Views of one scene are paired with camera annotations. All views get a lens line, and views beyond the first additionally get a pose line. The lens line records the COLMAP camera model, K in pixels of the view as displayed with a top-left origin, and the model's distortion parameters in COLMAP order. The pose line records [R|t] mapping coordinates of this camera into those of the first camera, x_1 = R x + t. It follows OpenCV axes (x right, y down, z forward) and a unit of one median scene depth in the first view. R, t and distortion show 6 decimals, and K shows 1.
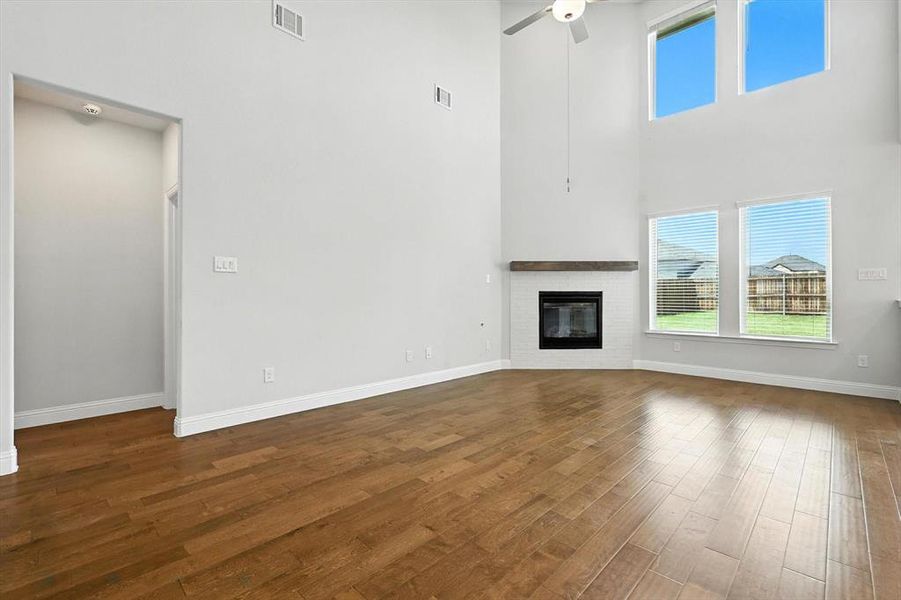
lens RADIAL K [[399.6, 0, 451.8], [0, 399.6, 298.8], [0, 0, 1]] dist [0.000707, 0.000428]
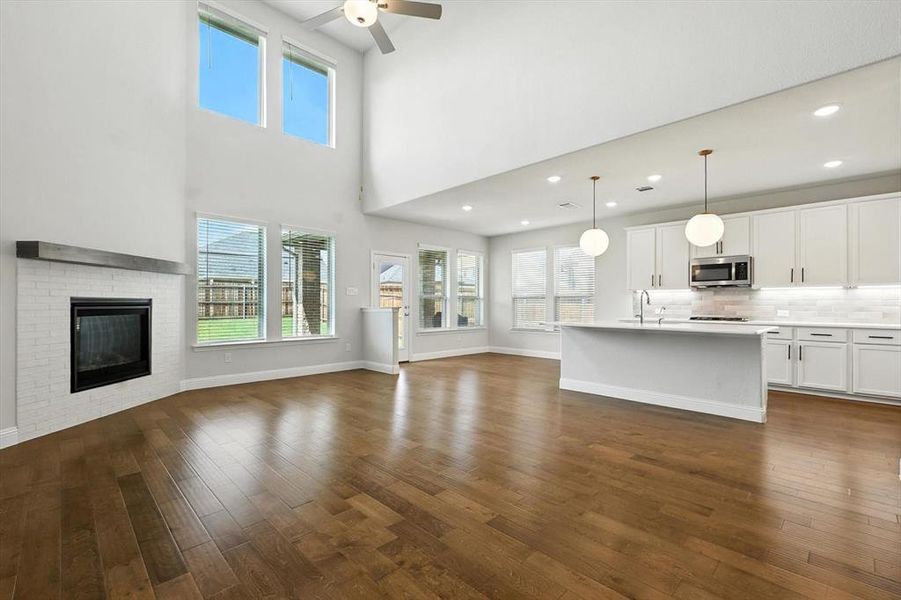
lens RADIAL K [[397.2, 0, 453.3], [0, 397.2, 303.2], [0, 0, 1]] dist [0.003281, 0.000648]
pose [[0.020320, 0.002473, 0.999790, -0.457673], [0.000579, 0.999997, -0.002486, -0.009886], [-0.999793, 0.000629, 0.020318, 0.511580]]
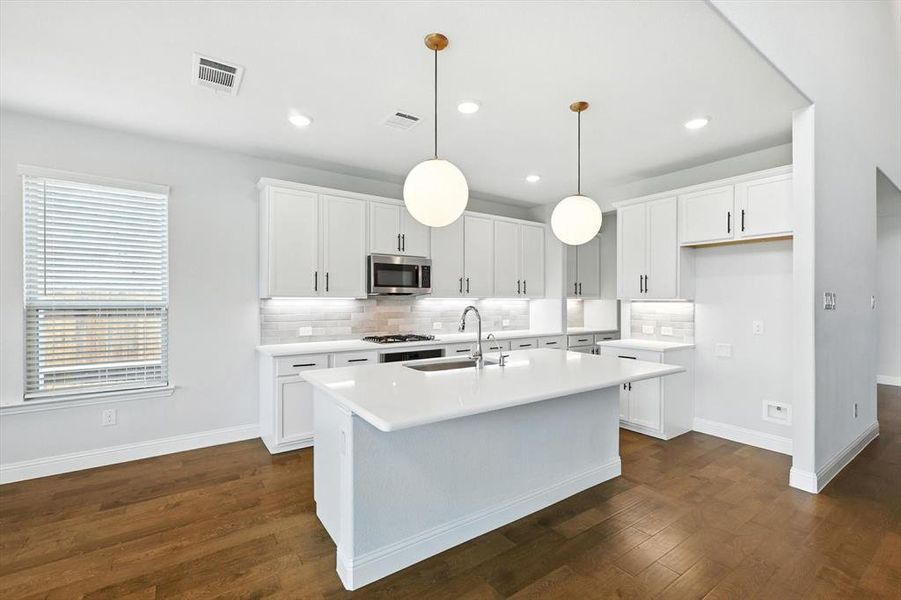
lens RADIAL K [[397.2, 0, 450.7], [0, 397.2, 296.1], [0, 0, 1]] dist [0.002220, 0.000975]
pose [[-0.983677, -0.002512, 0.179928, 0.478330], [-0.002584, 0.999997, -0.000166, -0.059724], [-0.179927, -0.000629, -0.983680, 0.594972]]
